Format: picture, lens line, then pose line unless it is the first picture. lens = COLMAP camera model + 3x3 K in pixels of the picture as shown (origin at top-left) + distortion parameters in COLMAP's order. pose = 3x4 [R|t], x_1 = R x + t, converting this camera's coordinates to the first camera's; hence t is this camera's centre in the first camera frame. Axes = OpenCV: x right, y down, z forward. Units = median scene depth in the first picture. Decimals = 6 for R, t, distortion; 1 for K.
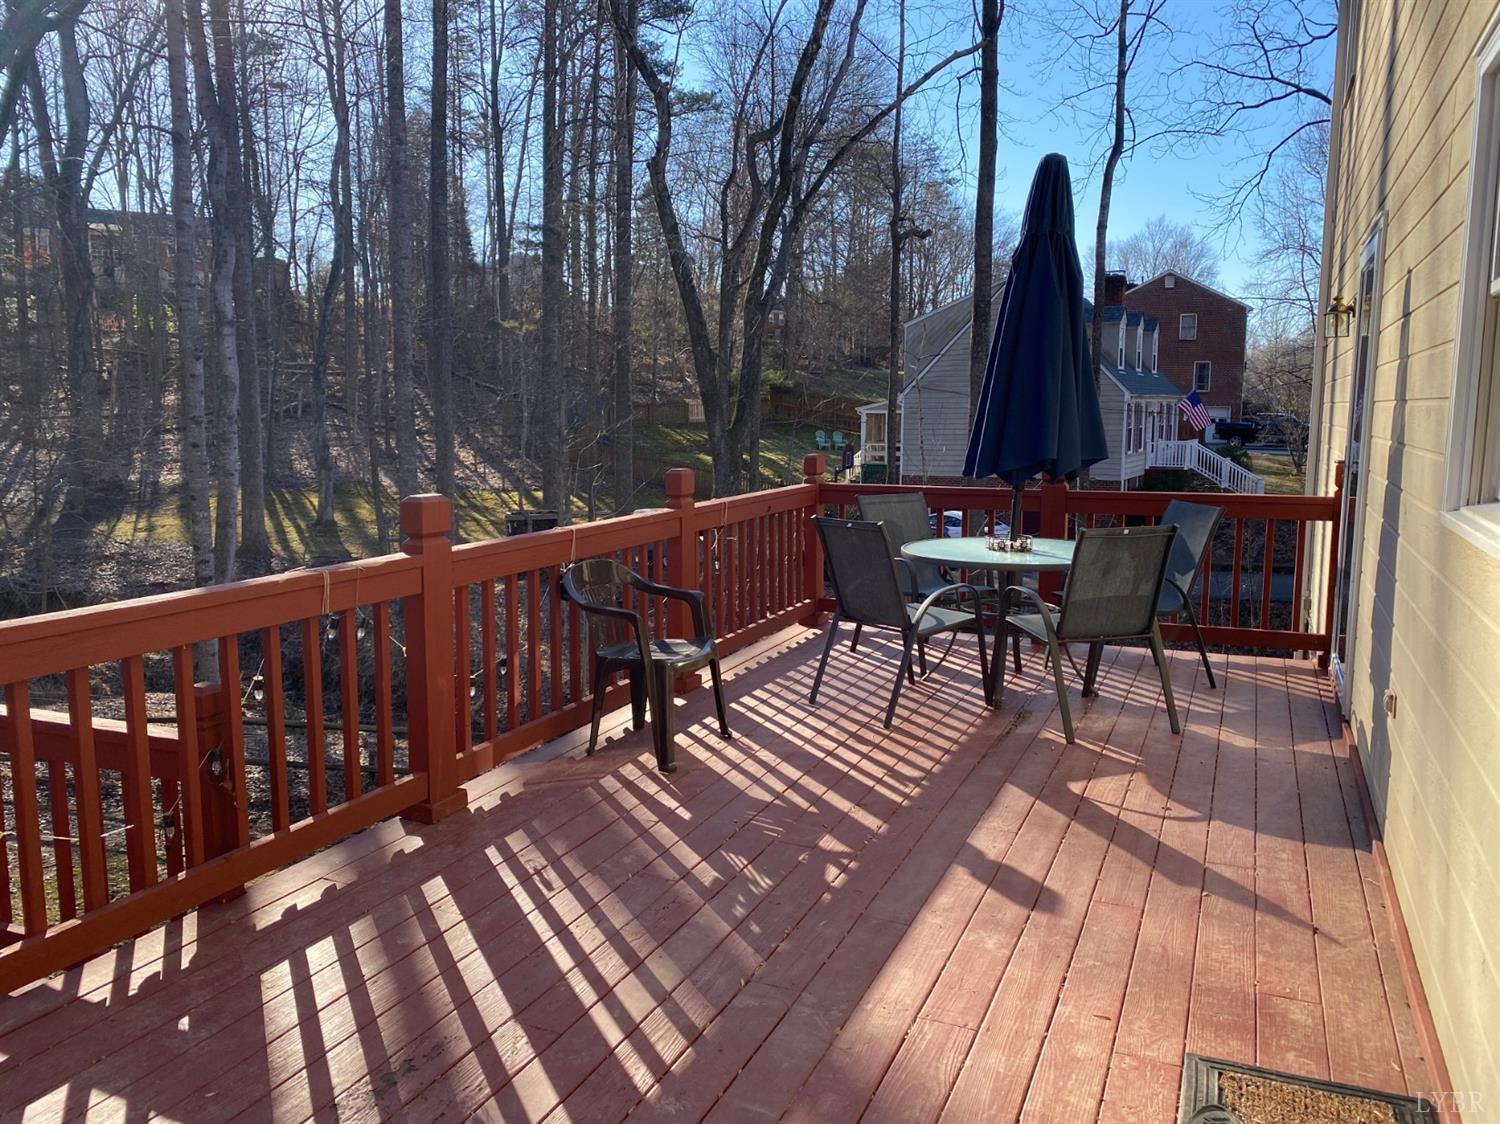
lens RADIAL K [[1163.0, 0, 736.5], [0, 1163.0, 565.3], [0, 0, 1]] dist [0.023274, -0.000437]
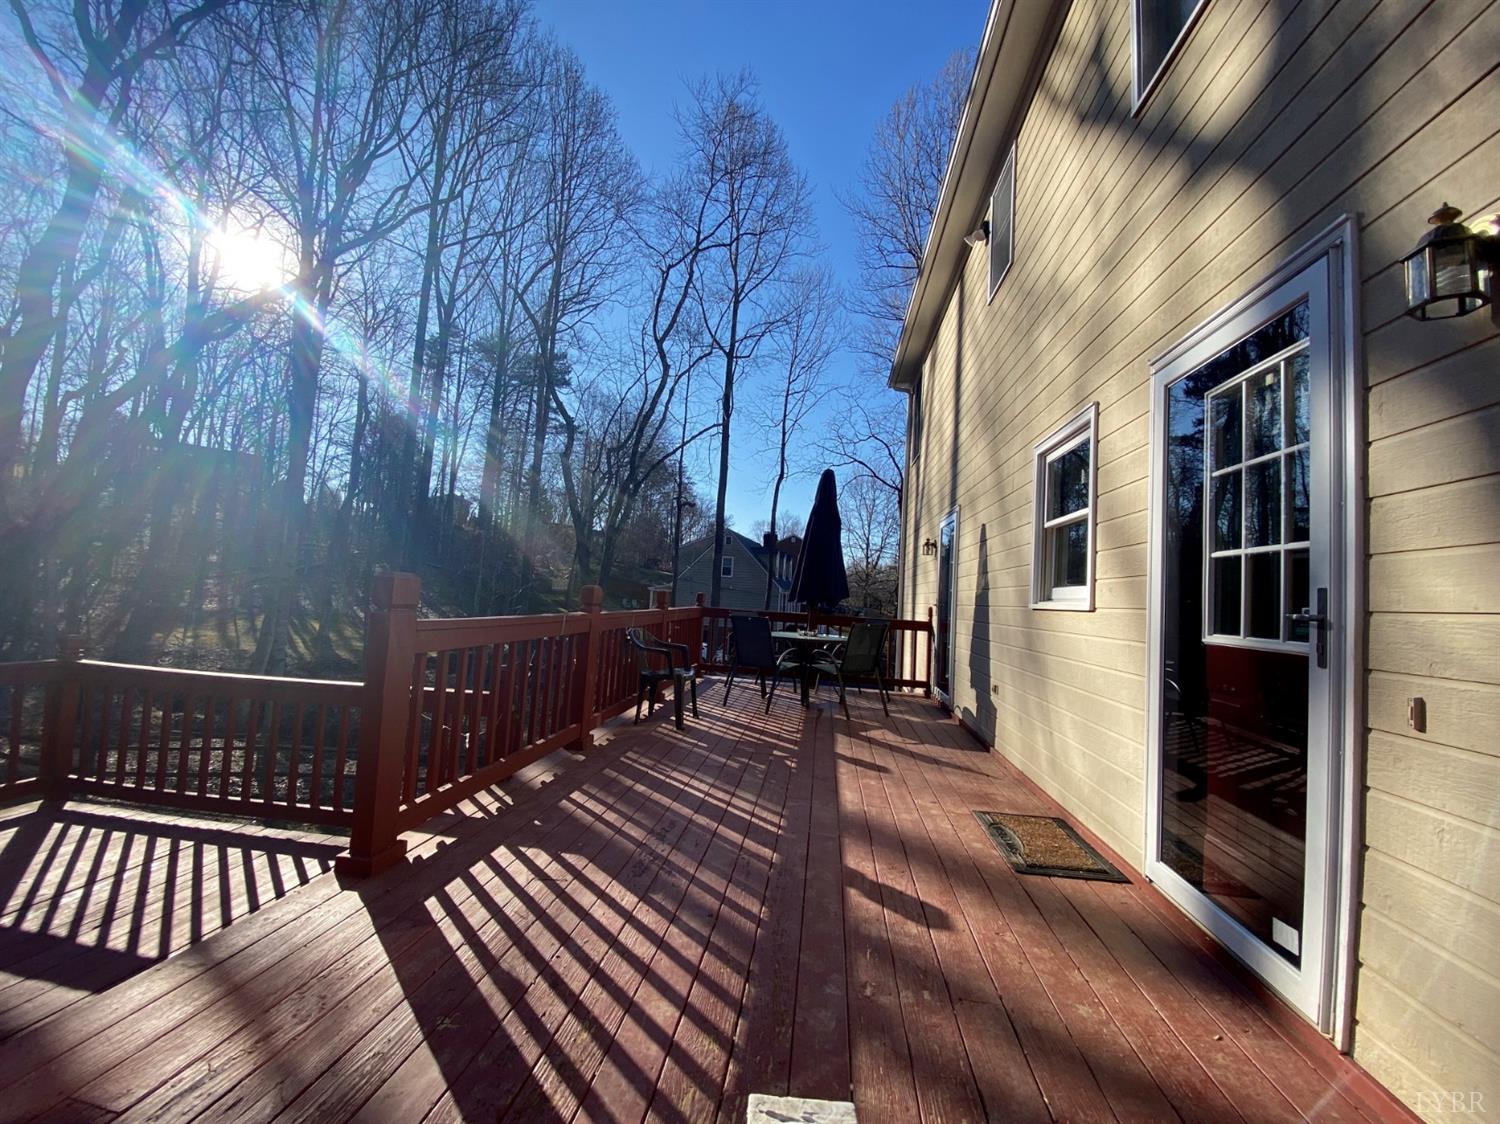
lens RADIAL K [[599.6, 0, 746.9], [0, 599.6, 571.9], [0, 0, 1]] dist [0.051737, -0.025347]
pose [[0.959007, 0.068393, 0.275007, -0.213047], [-0.021692, 0.985309, -0.169395, 0.064745], [-0.282553, 0.156485, 0.946402, -0.079238]]
